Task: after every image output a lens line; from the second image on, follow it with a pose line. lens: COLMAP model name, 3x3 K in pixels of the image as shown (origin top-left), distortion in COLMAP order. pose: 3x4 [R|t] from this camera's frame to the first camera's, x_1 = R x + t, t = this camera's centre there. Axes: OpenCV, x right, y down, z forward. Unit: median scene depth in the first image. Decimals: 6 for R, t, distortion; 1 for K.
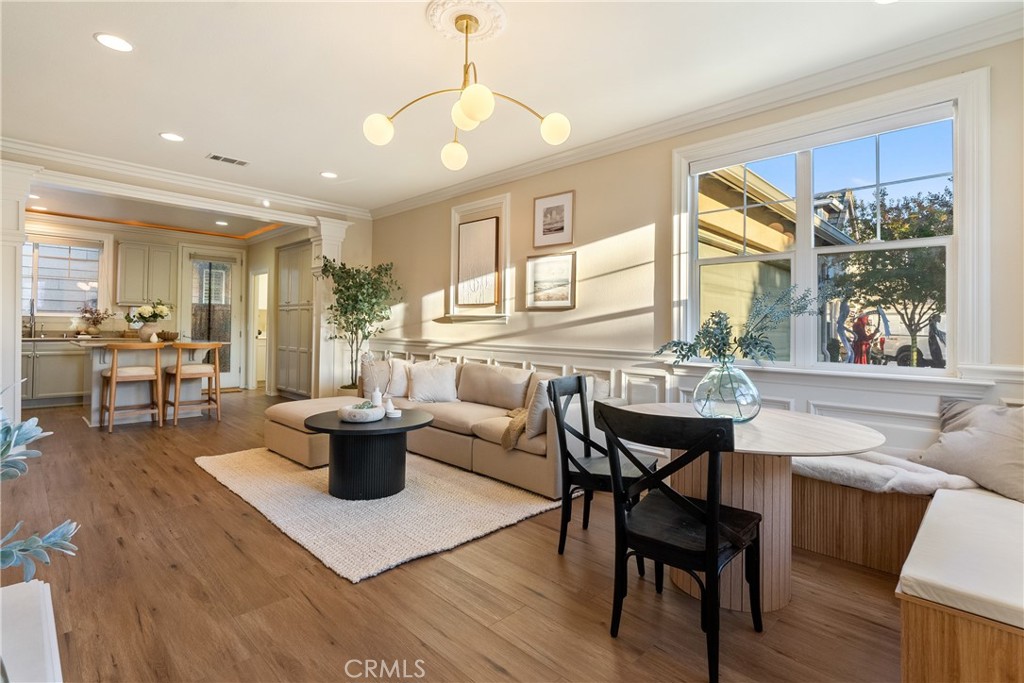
lens RADIAL K [[490.7, 0, 513.0], [0, 490.7, 336.1], [0, 0, 1]] dist [-0.002296, 0.001032]
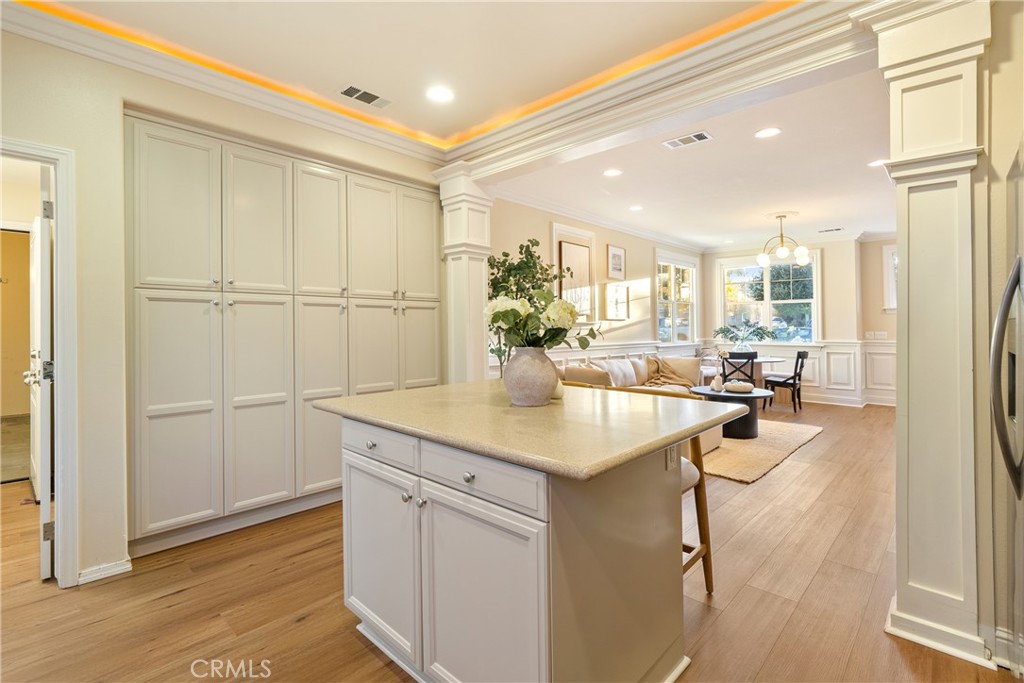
lens RADIAL K [[472.9, 0, 520.7], [0, 472.9, 320.3], [0, 0, 1]] dist [-0.010054, -0.000175]
pose [[-0.018113, -0.002605, 0.999833, -1.148760], [0.018219, 0.999830, 0.002935, -0.050632], [-0.999670, 0.018269, -0.018063, 1.078722]]
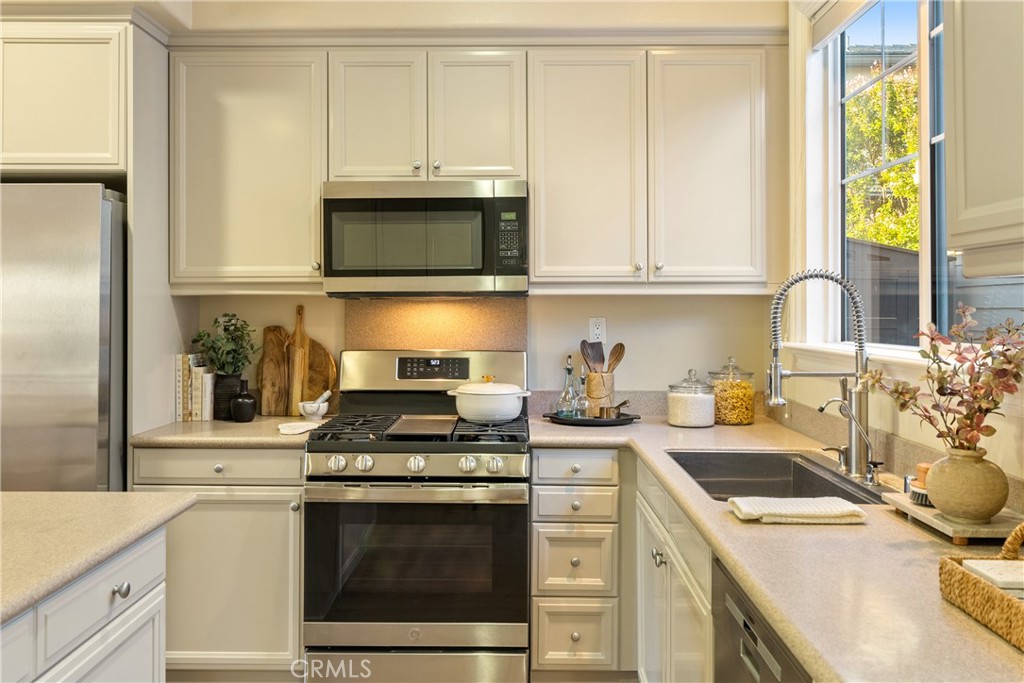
lens RADIAL K [[869.7, 0, 519.9], [0, 869.7, 299.0], [0, 0, 1]] dist [-0.000877, 0.006762]
pose [[-0.717476, -0.020074, -0.696294, -0.796693], [-0.022306, 0.999734, -0.005838, -0.072786], [0.696226, 0.011343, -0.717733, 1.411418]]
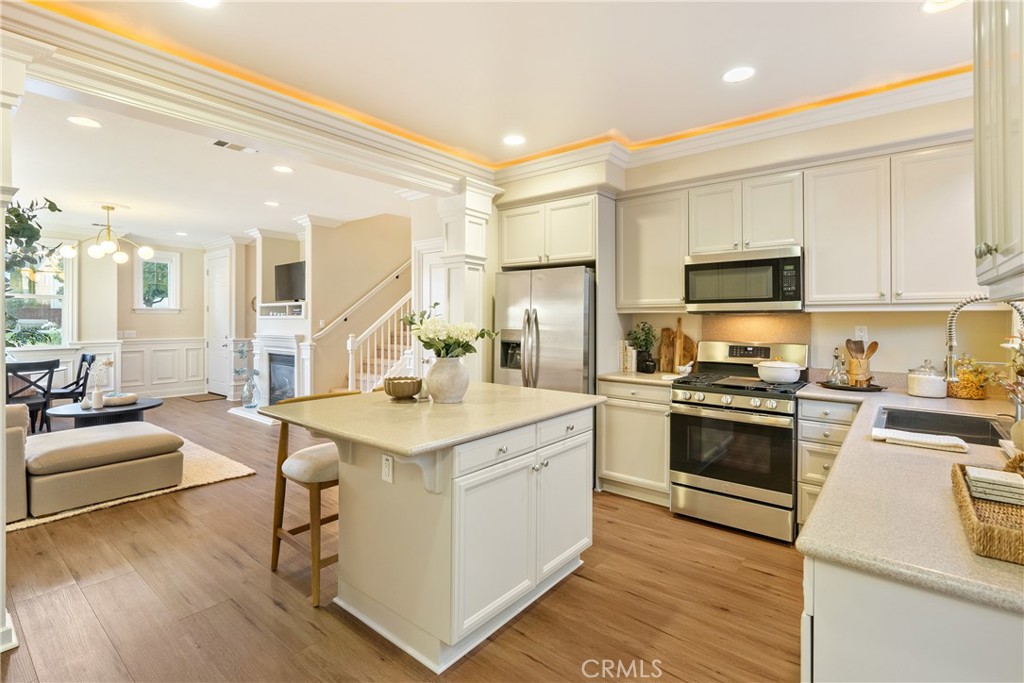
lens RADIAL K [[472.9, 0, 506.1], [0, 472.9, 316.9], [0, 0, 1]] dist [-0.010054, -0.000175]
pose [[-0.996078, -0.015924, -0.087037, -0.813268], [-0.017146, 0.999764, 0.013310, -0.074658], [0.086805, 0.014750, -0.996116, 1.519135]]
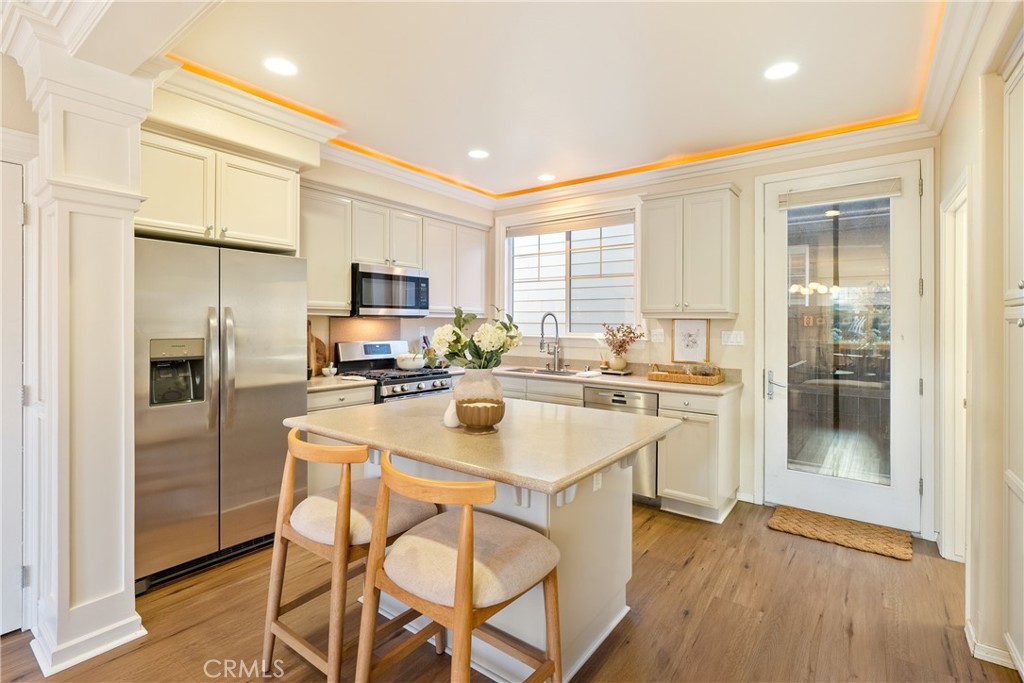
lens RADIAL K [[472.9, 0, 511.5], [0, 472.9, 319.2], [0, 0, 1]] dist [-0.010054, -0.000175]
pose [[0.128483, -0.020295, -0.991504, -0.390574], [-0.021424, 0.999500, -0.023235, -0.060017], [0.991480, 0.024228, 0.127984, 1.015855]]
